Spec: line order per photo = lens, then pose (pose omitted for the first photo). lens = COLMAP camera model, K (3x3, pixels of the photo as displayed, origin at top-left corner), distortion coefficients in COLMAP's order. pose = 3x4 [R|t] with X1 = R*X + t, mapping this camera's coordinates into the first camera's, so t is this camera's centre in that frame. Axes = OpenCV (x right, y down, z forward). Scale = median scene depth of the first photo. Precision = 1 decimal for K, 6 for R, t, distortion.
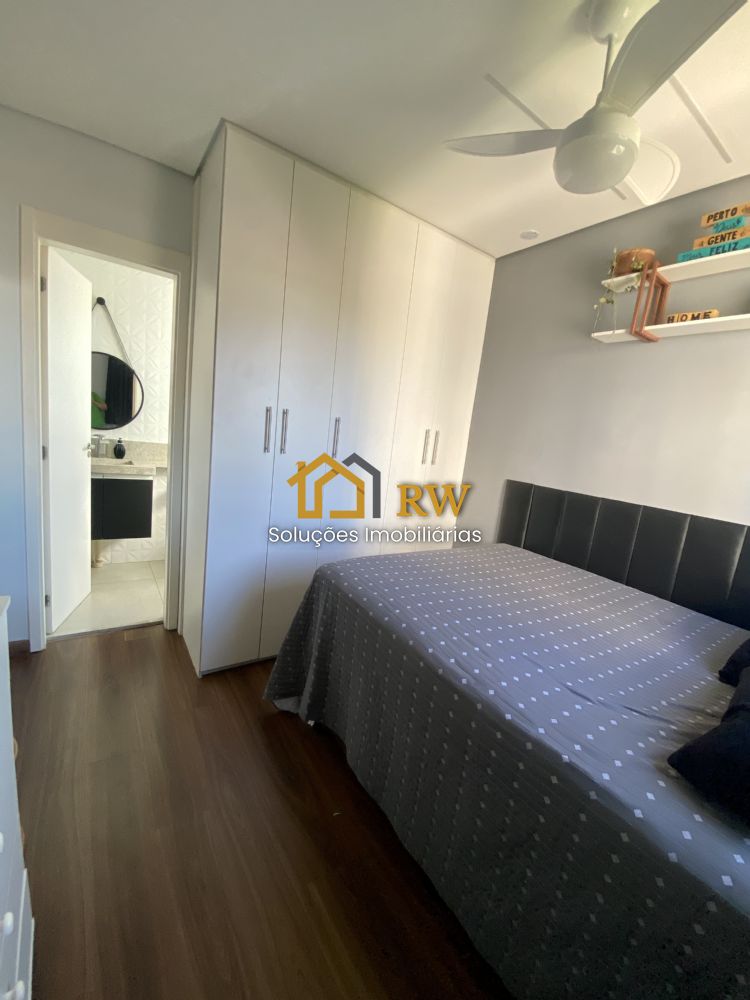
lens RADIAL K [[407.6, 0, 368.2], [0, 407.6, 497.3], [0, 0, 1]] dist [0.010835, -0.008763]
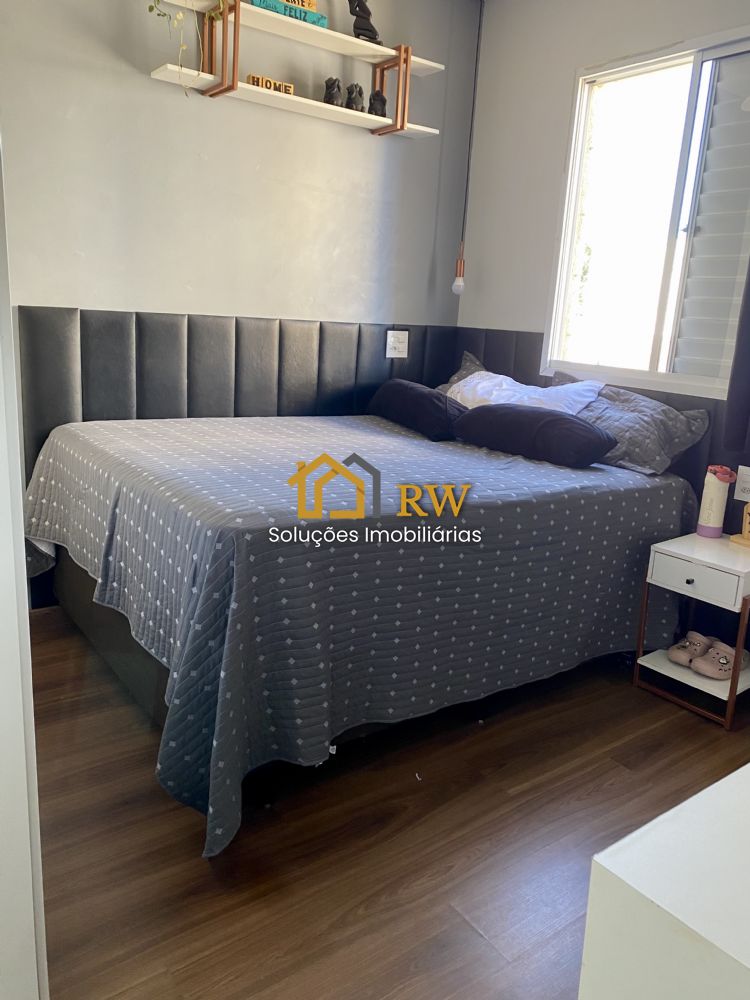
lens RADIAL K [[765.9, 0, 375.0], [0, 765.9, 501.3], [0, 0, 1]] dist [0.050070, 0.002349]
pose [[-0.050880, -0.347662, 0.936239, -2.869585], [0.097371, 0.931260, 0.351104, -0.483359], [-0.993947, 0.109027, -0.013531, 2.436511]]
